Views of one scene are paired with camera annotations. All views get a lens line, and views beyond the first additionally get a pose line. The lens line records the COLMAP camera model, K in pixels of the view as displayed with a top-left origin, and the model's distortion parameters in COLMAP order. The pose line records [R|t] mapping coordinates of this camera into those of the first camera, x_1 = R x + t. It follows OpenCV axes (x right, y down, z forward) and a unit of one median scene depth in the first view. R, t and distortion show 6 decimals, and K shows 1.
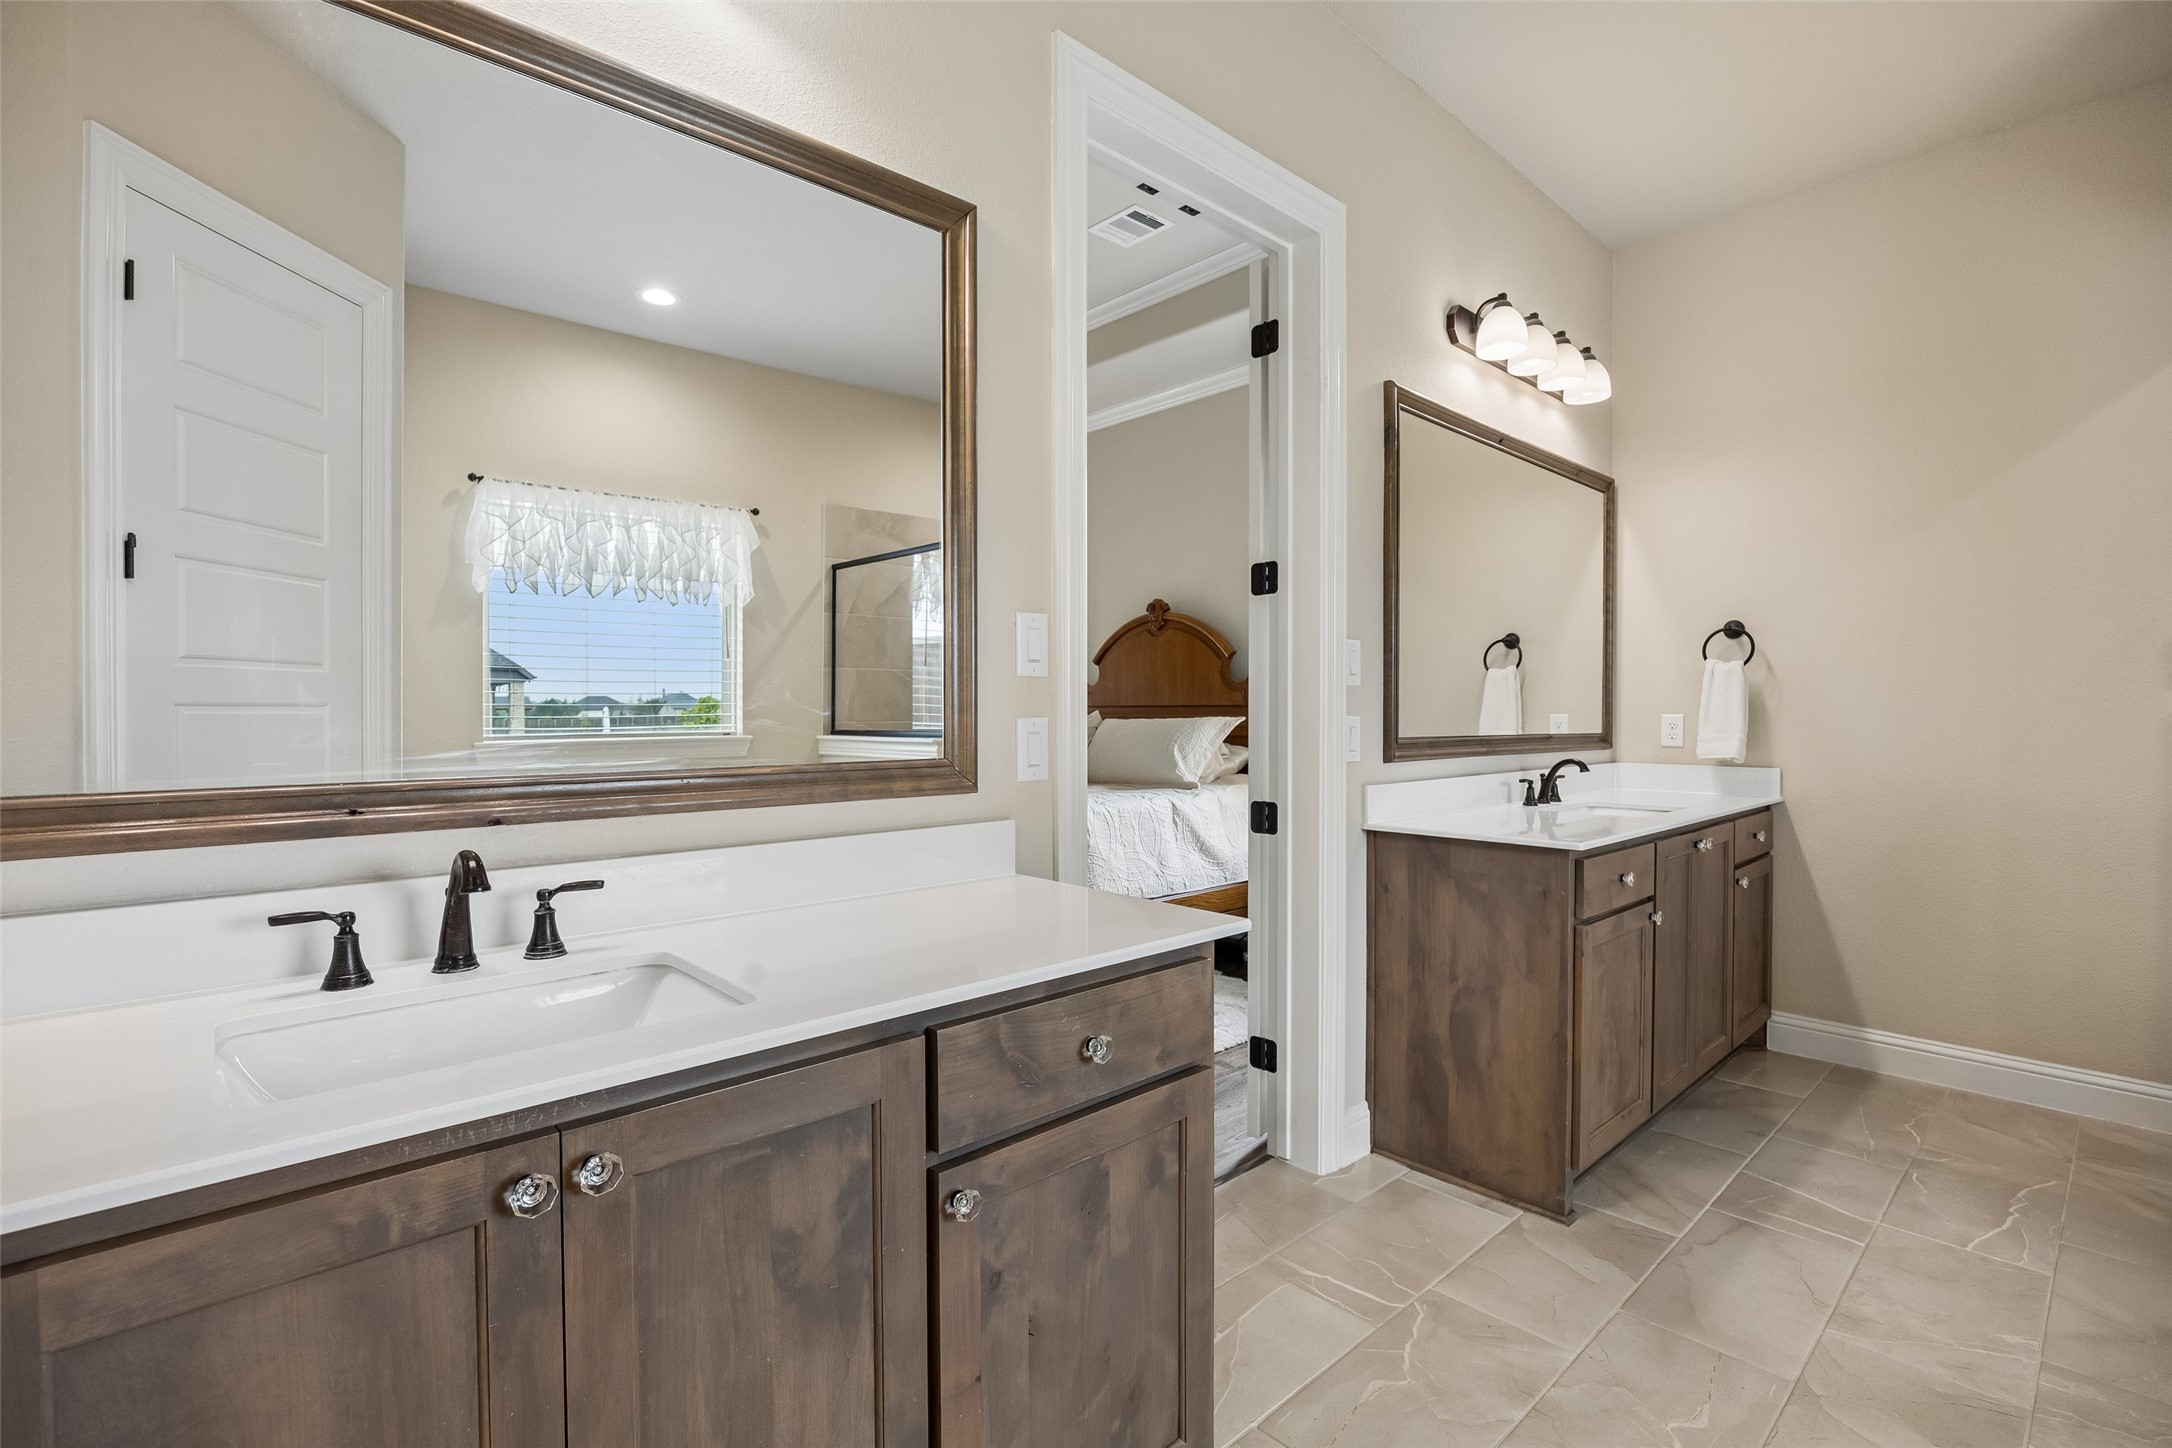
lens RADIAL K [[1043.1, 0, 1082.4], [0, 1043.1, 710.7], [0, 0, 1]] dist [-0.006136, 0.000204]
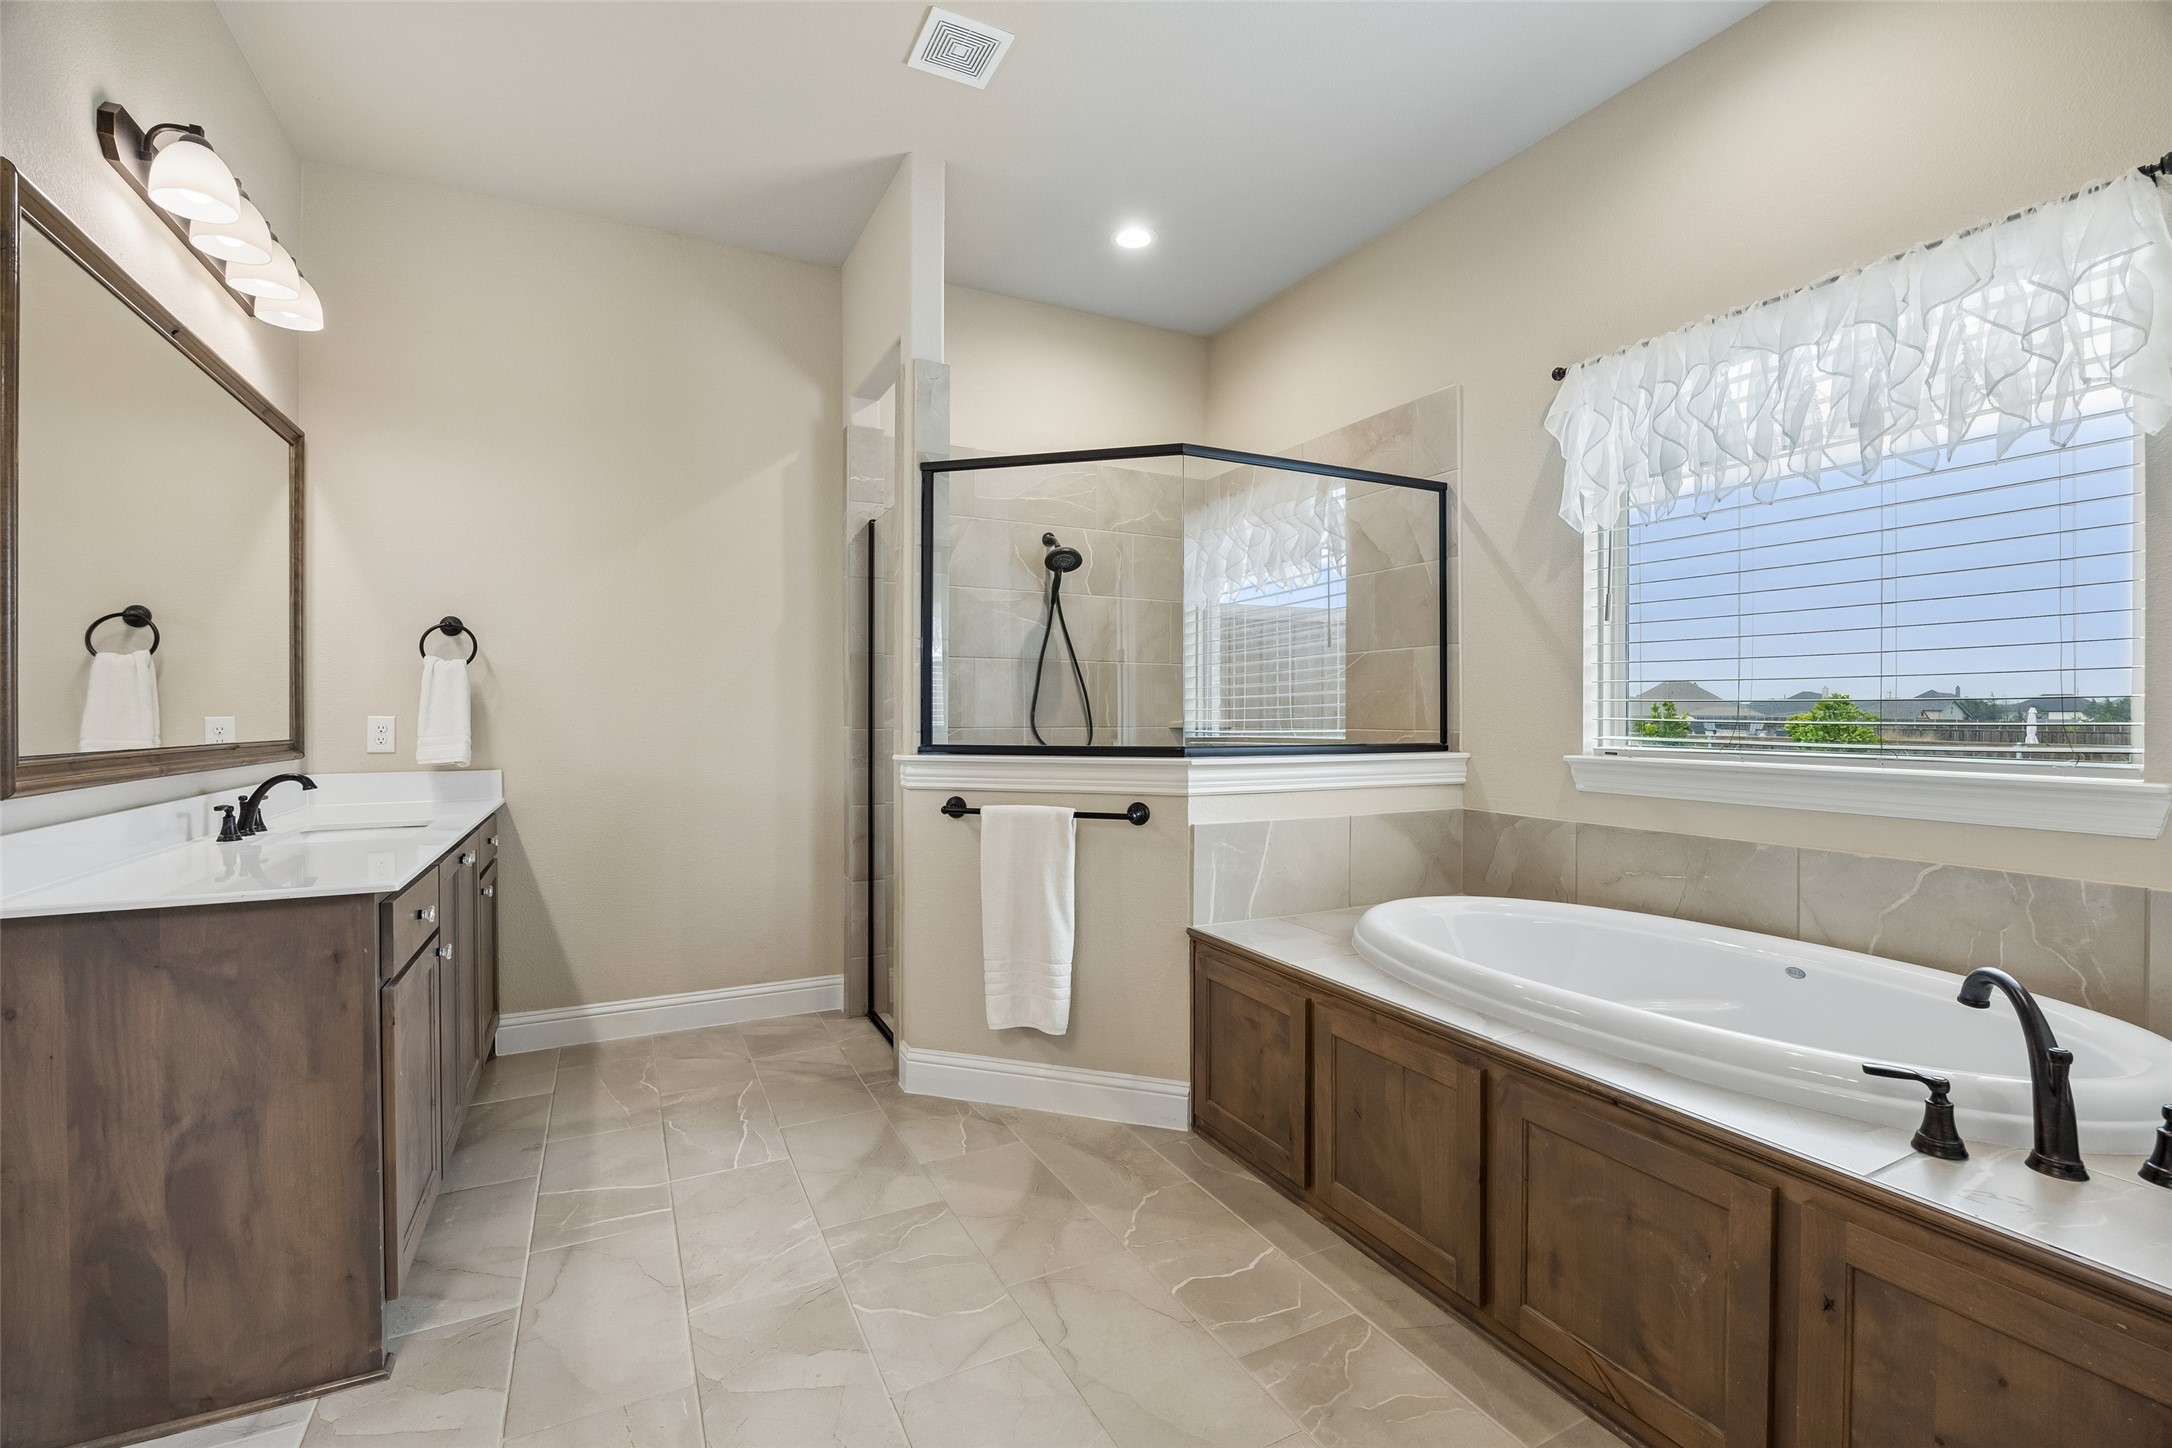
lens RADIAL K [[932.0, 0, 1089.5], [0, 932.0, 711.1], [0, 0, 1]] dist [-0.014309, -0.000303]
pose [[0.253745, -0.000821, 0.967271, -0.048254], [0.002385, 0.999997, 0.000223, 0.000534], [-0.967268, 0.002251, 0.253746, 0.261921]]
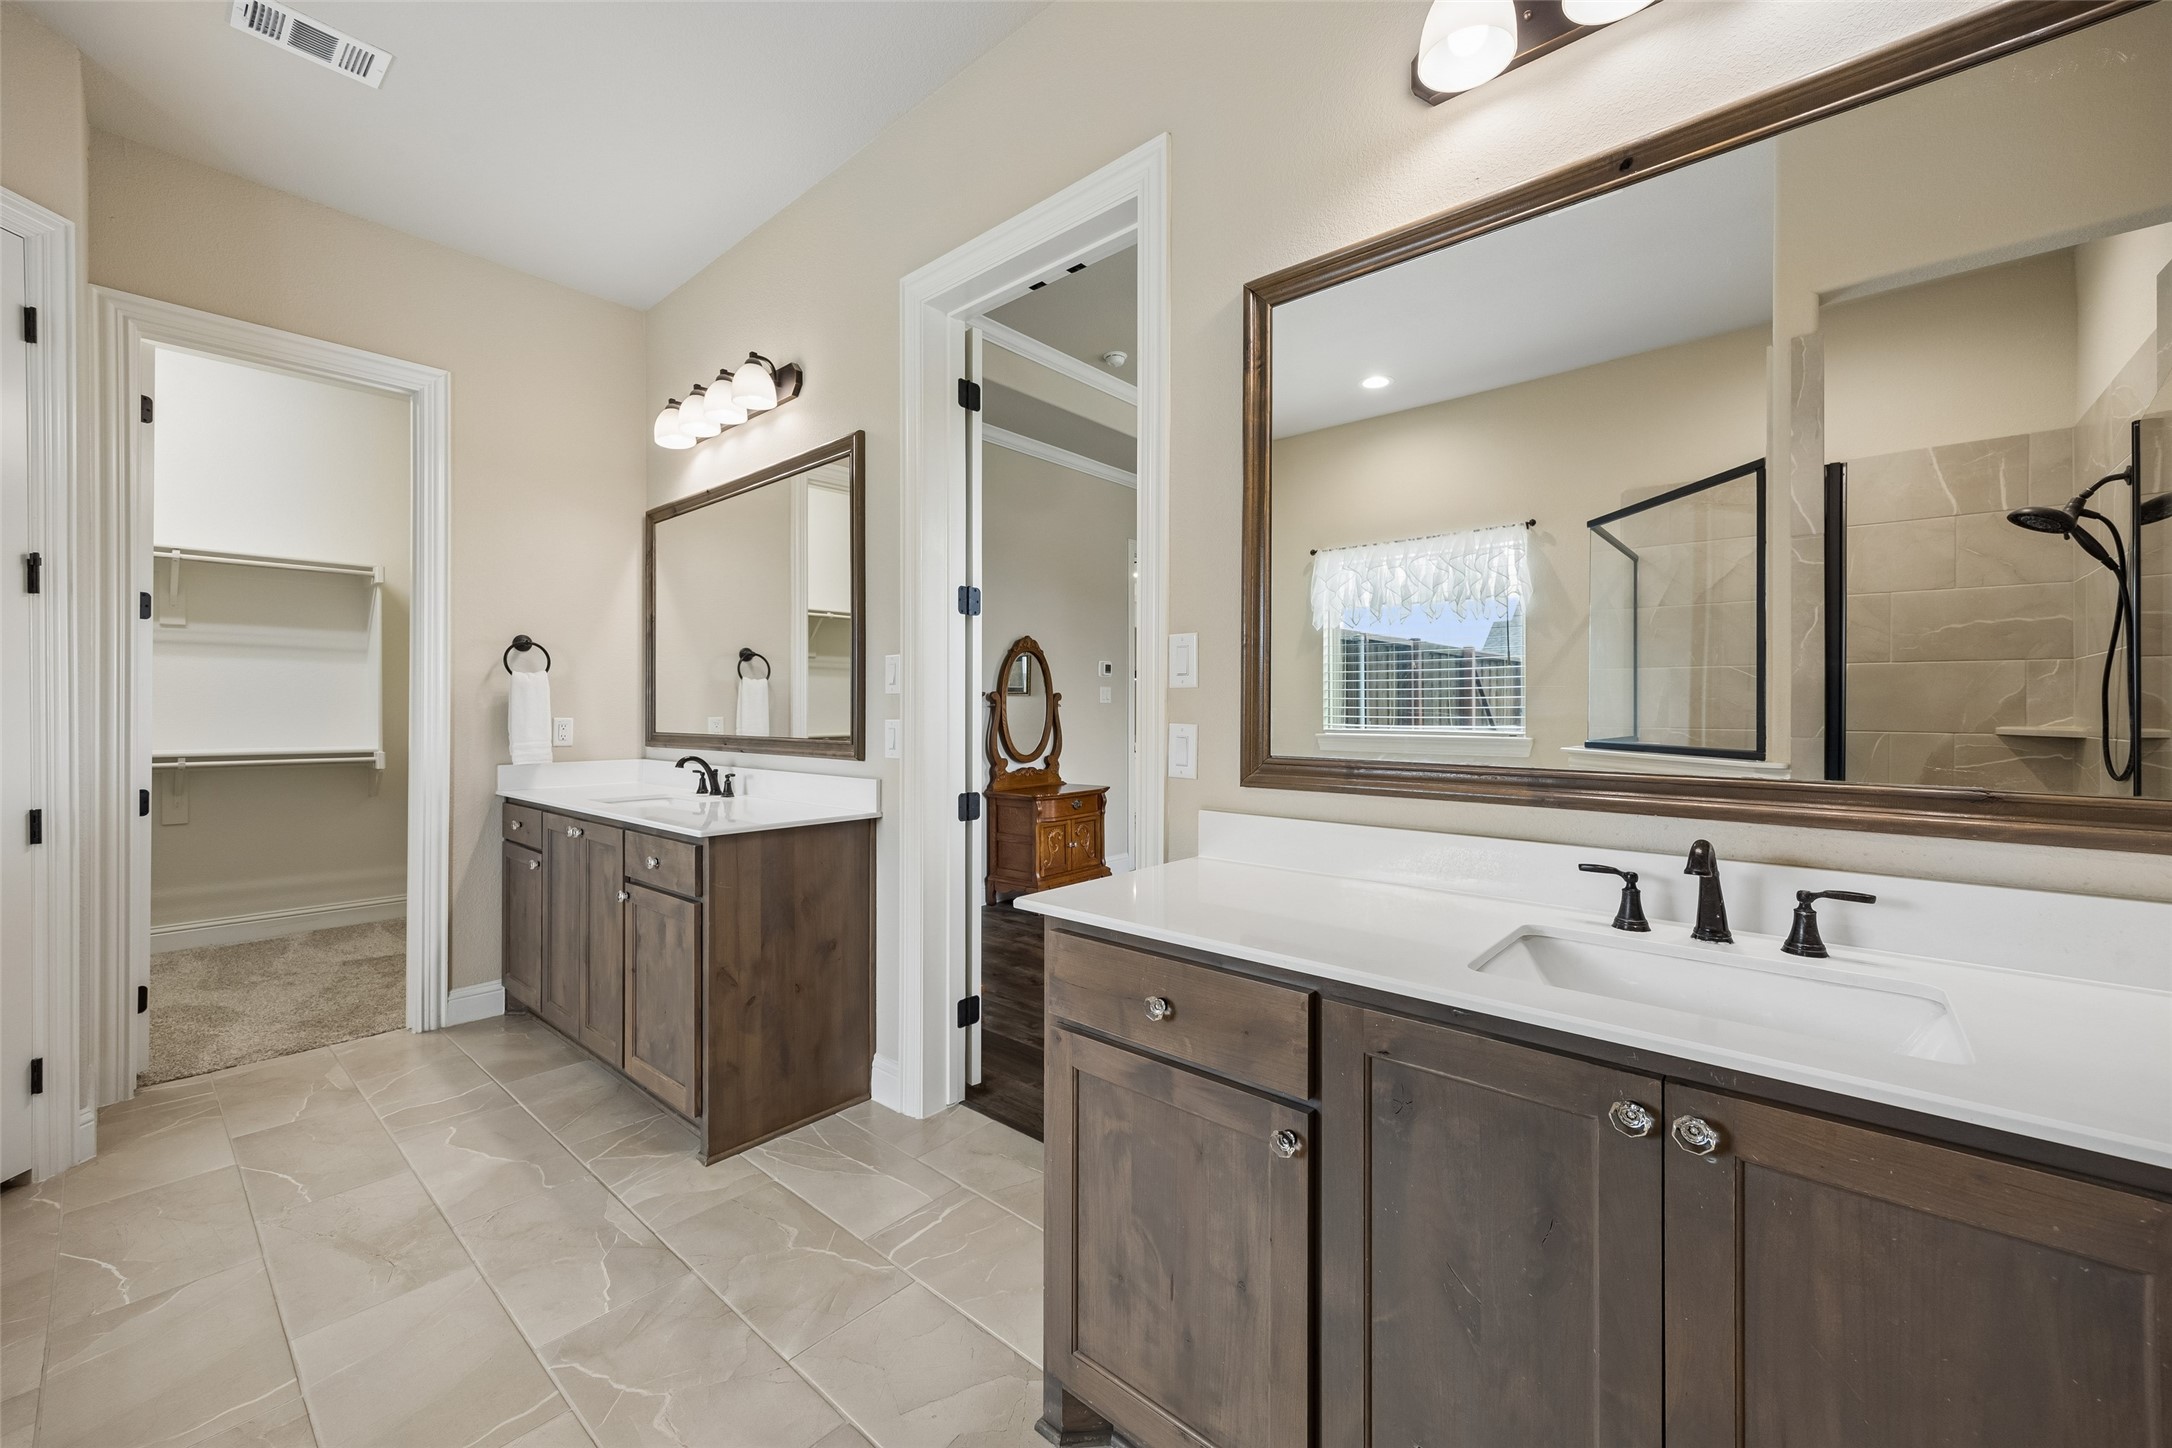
lens RADIAL K [[859.2, 0, 1081.4], [0, 859.2, 729.6], [0, 0, 1]] dist [0.005428, -0.000374]
pose [[0.110917, 0.027519, -0.993449, 0.946354], [-0.005889, 0.999617, 0.027033, -0.009613], [0.993812, 0.002852, 0.111037, 0.852296]]
